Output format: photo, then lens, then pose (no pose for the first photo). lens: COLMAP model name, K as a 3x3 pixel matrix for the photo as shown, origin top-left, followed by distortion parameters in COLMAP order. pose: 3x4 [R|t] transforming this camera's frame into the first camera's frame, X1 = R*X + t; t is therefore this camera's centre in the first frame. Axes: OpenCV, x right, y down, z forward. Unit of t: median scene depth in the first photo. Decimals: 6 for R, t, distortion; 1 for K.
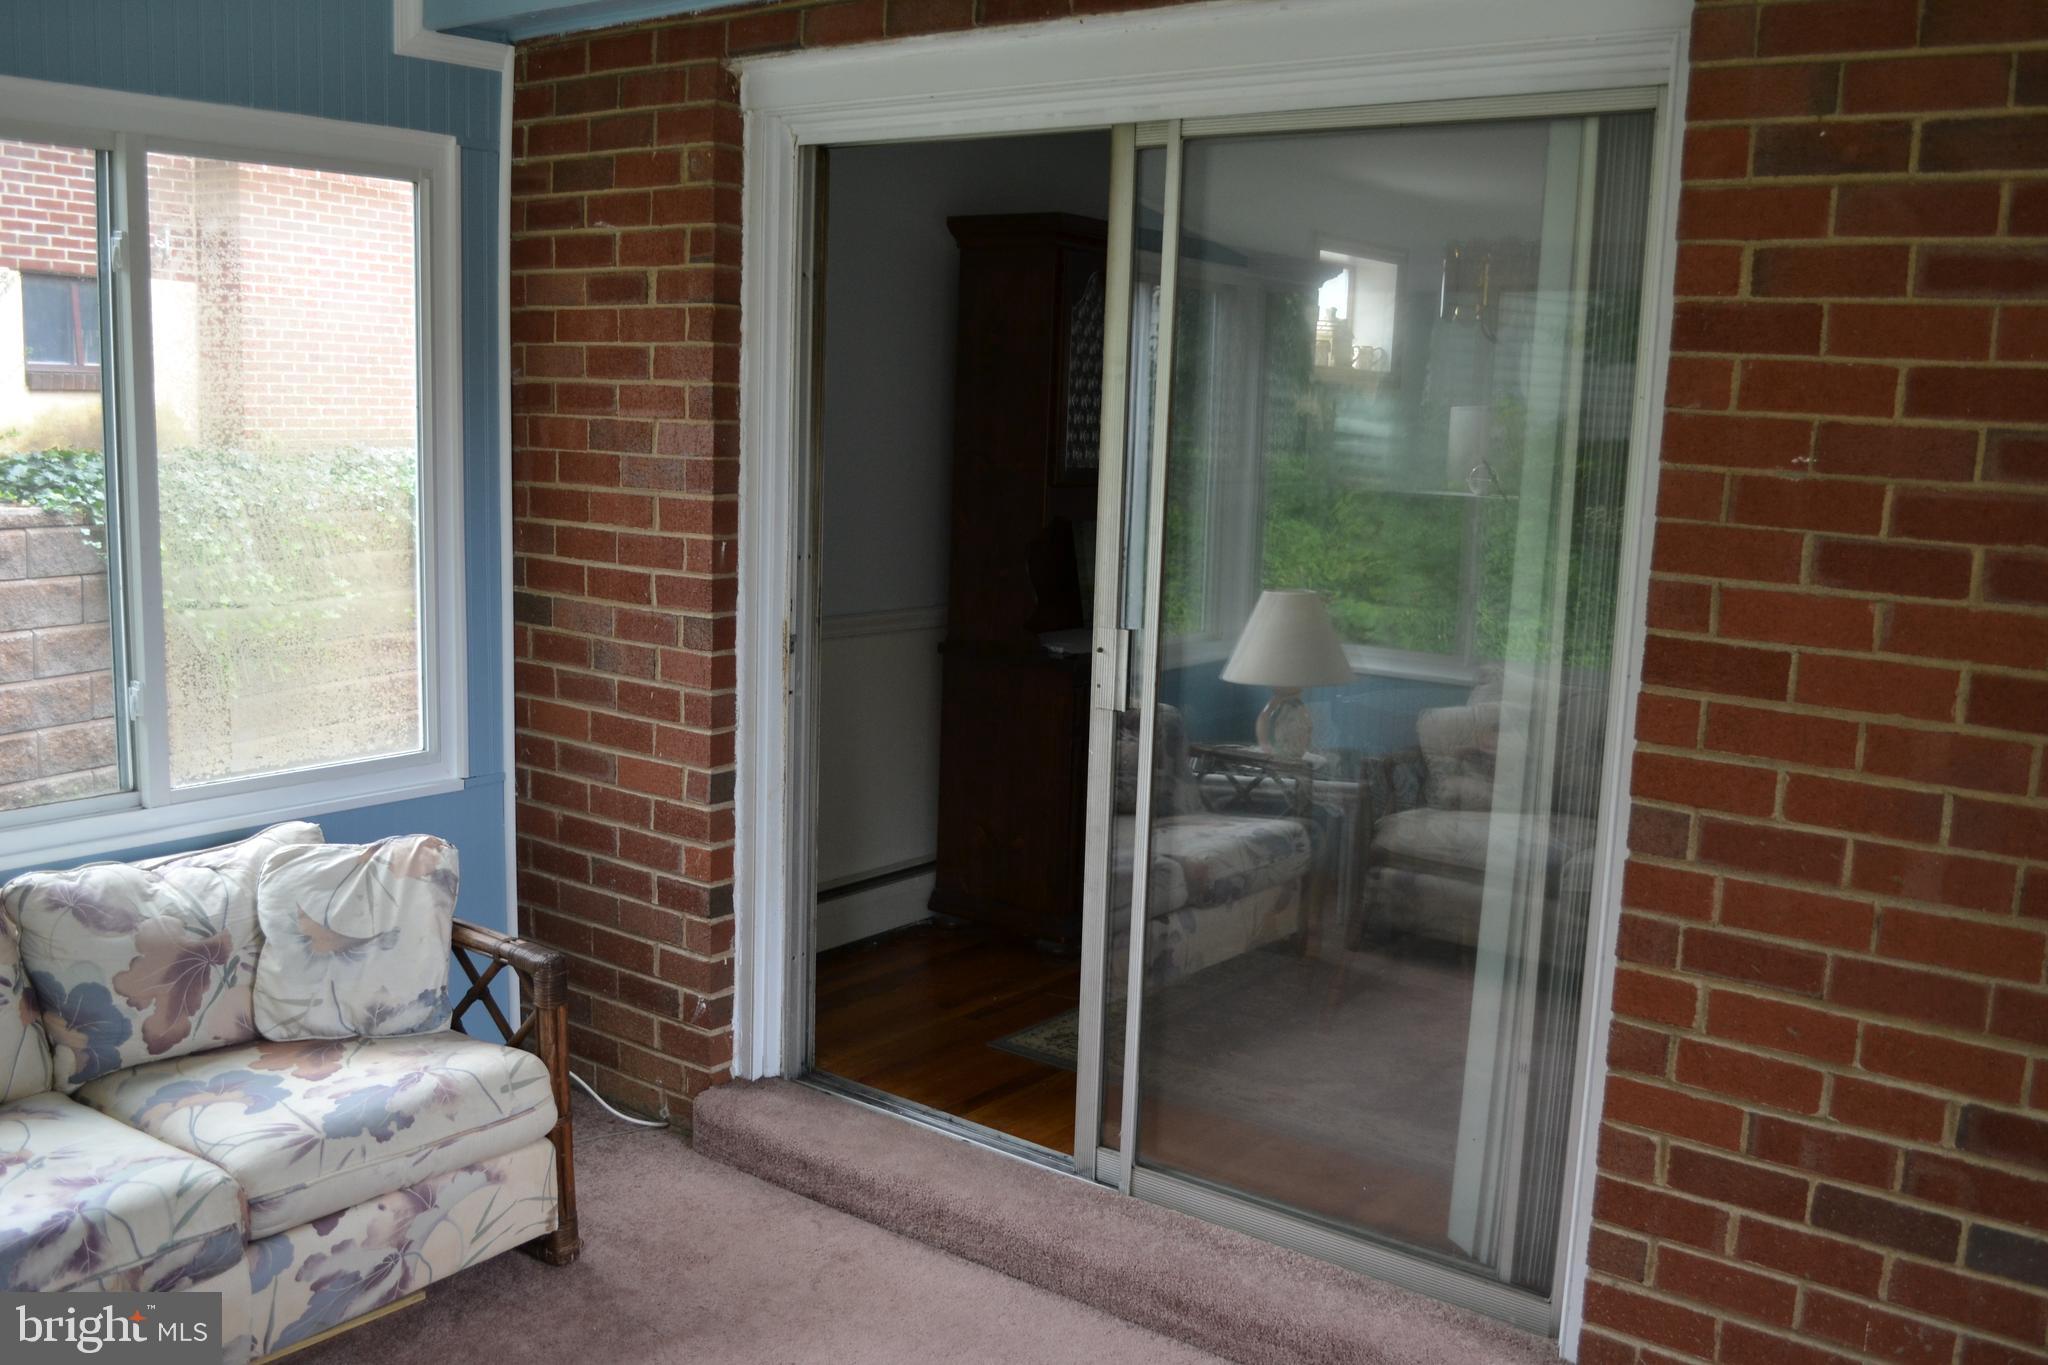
lens RADIAL K [[1786.1, 0, 989.5], [0, 1786.1, 695.9], [0, 0, 1]] dist [-0.076150, 0.009297]
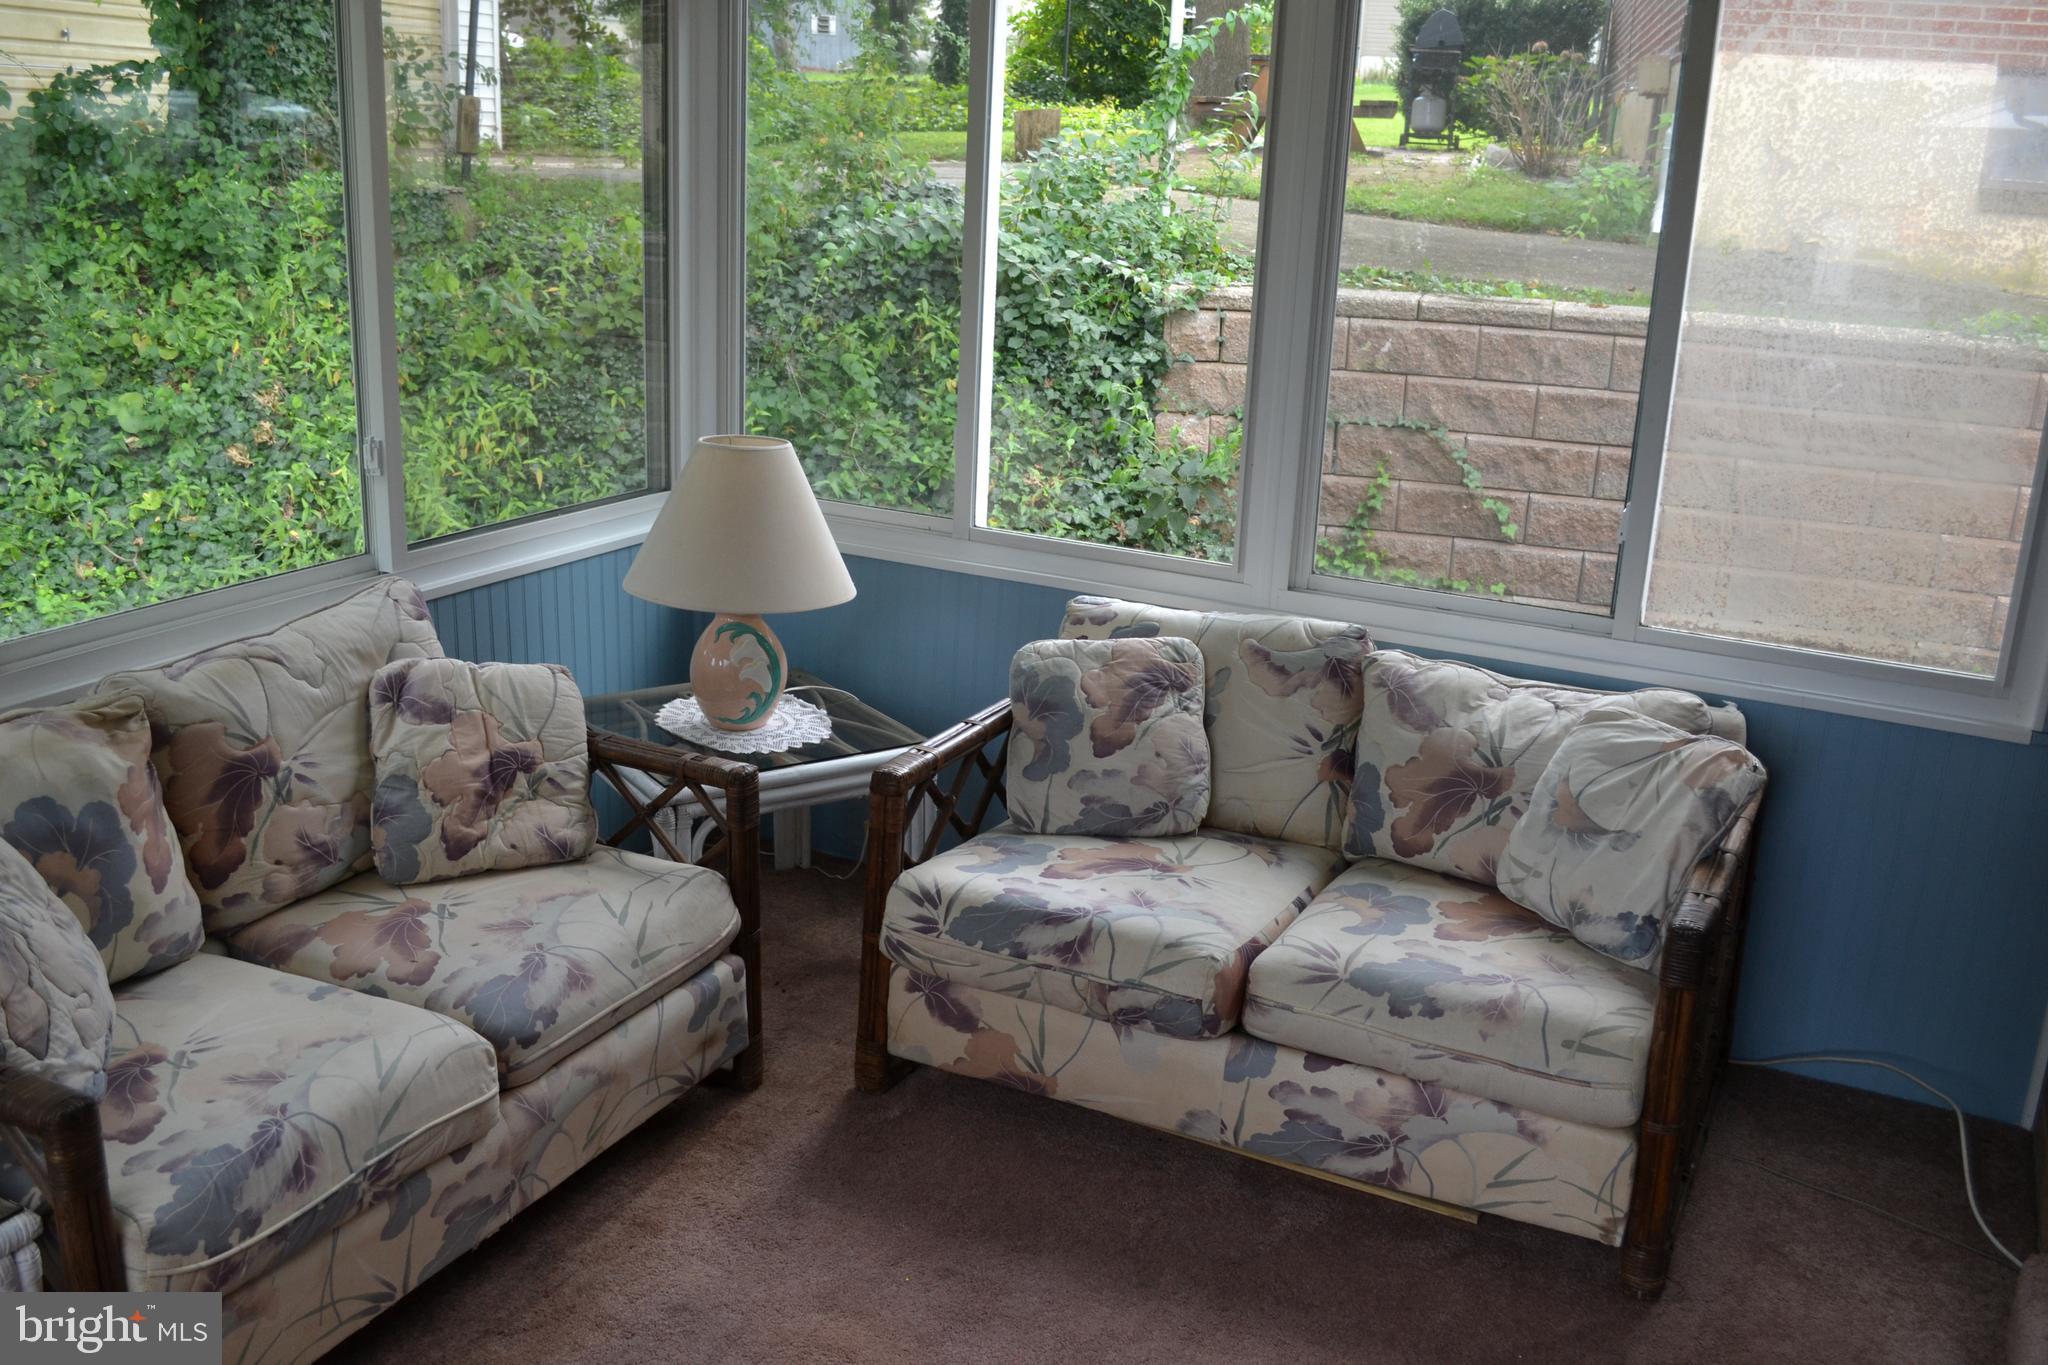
lens RADIAL K [[1782.6, 0, 1028.2], [0, 1782.6, 694.2], [0, 0, 1]] dist [-0.073766, 0.010580]
pose [[0.197176, 0.264631, -0.943977, 0.367958], [-0.191373, 0.954746, 0.227677, -0.064512], [0.961508, 0.135759, 0.238896, 0.490450]]
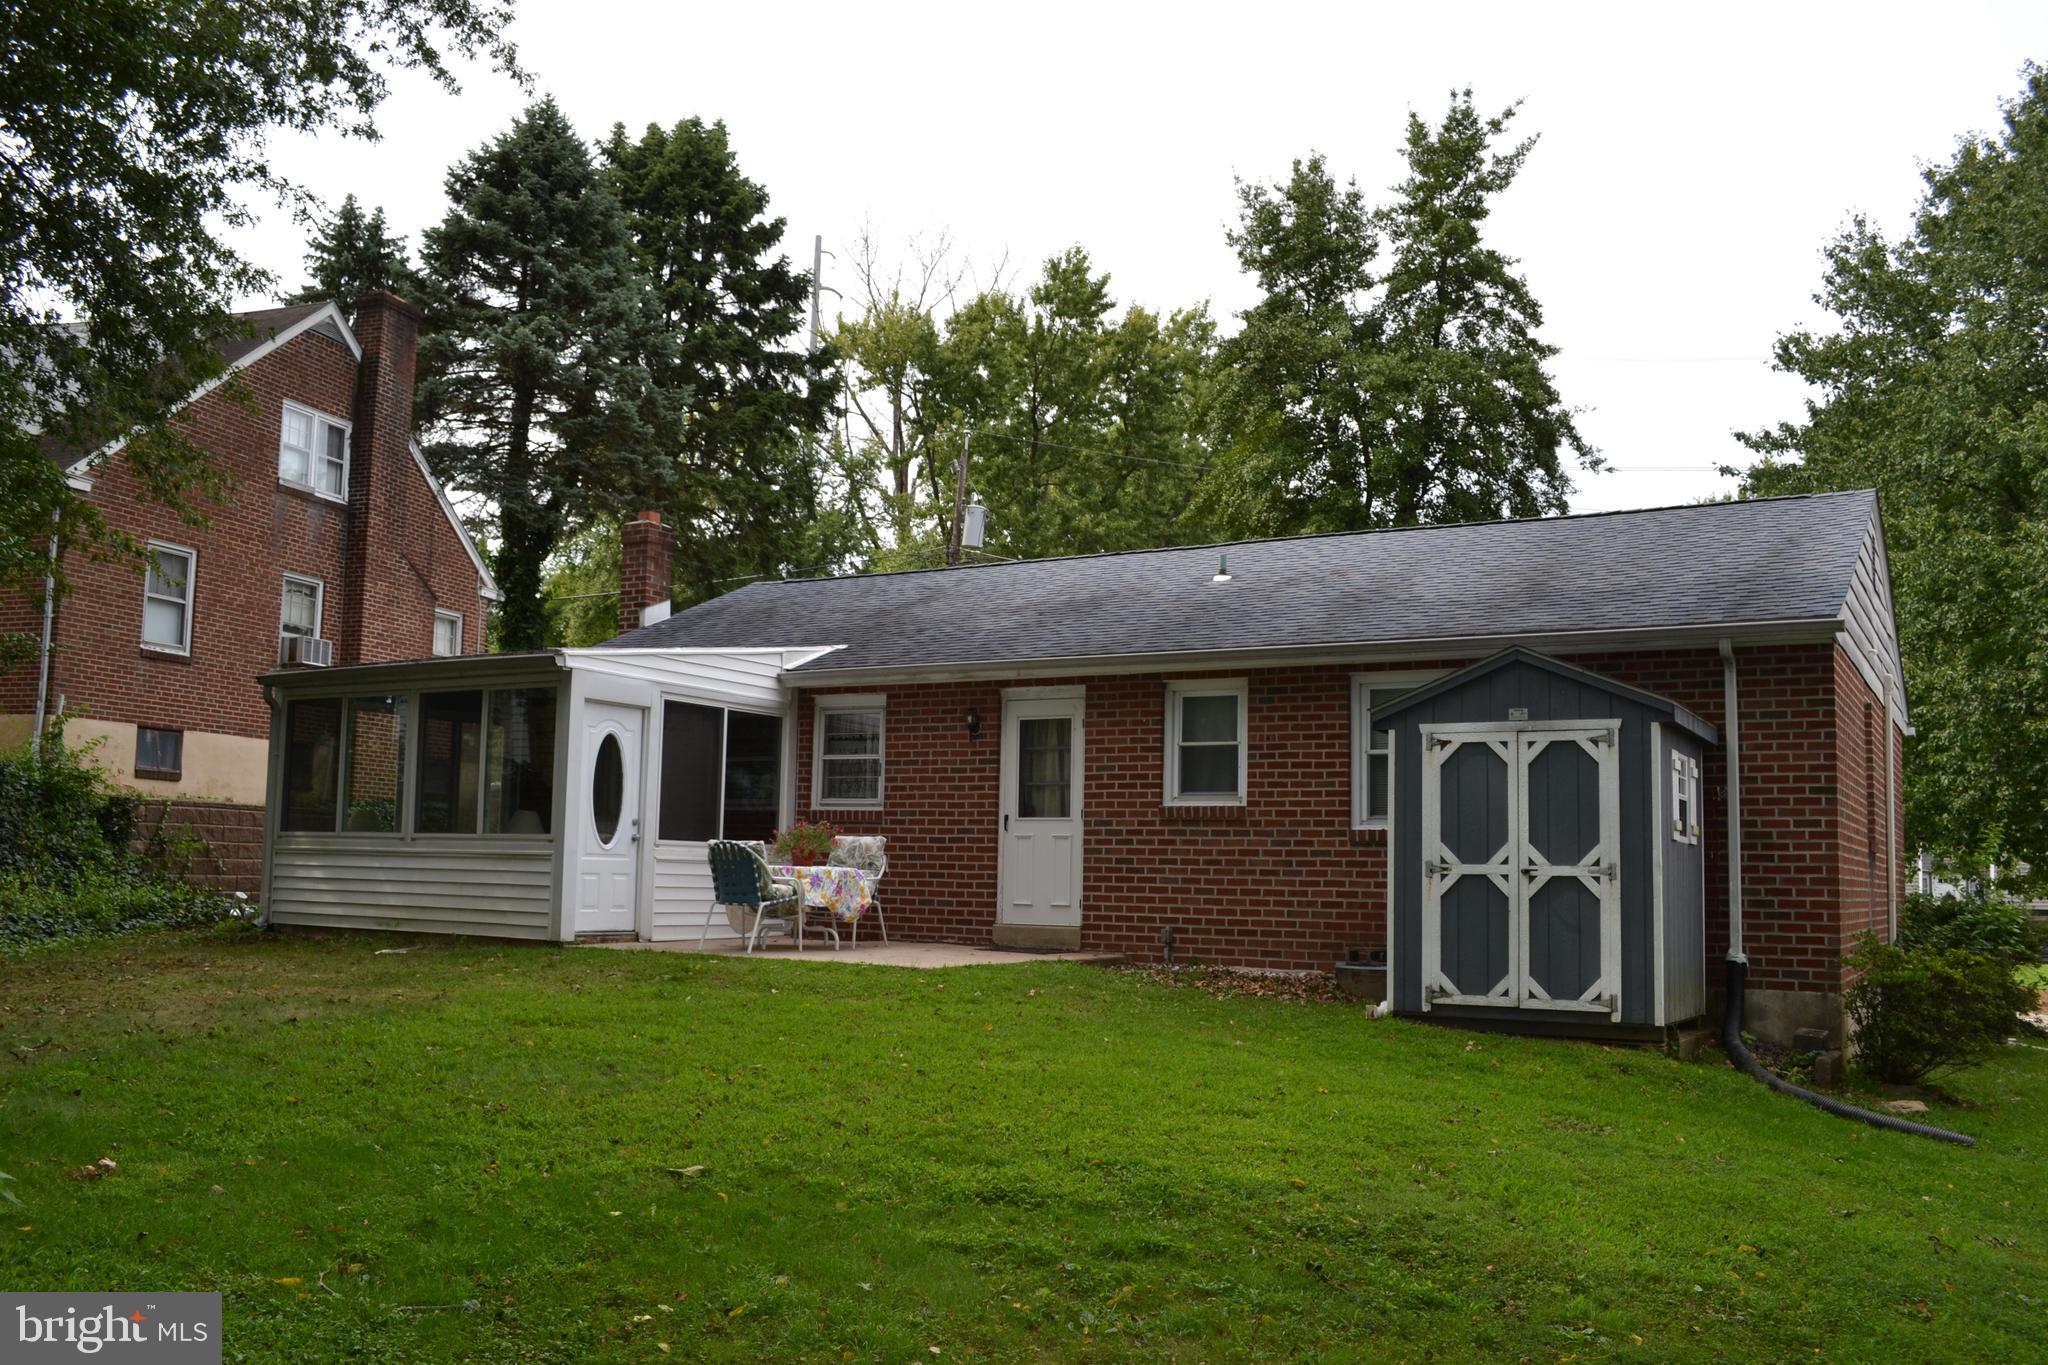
lens RADIAL K [[1728.9, 0, 1022.7], [0, 1728.9, 694.0], [0, 0, 1]] dist [-0.079592, 0.012043]
pose [[0.991670, 0.000821, 0.128798, 0.613505], [0.032681, 0.965650, -0.257782, 1.101090], [-0.124586, 0.259844, 0.957580, -4.629089]]
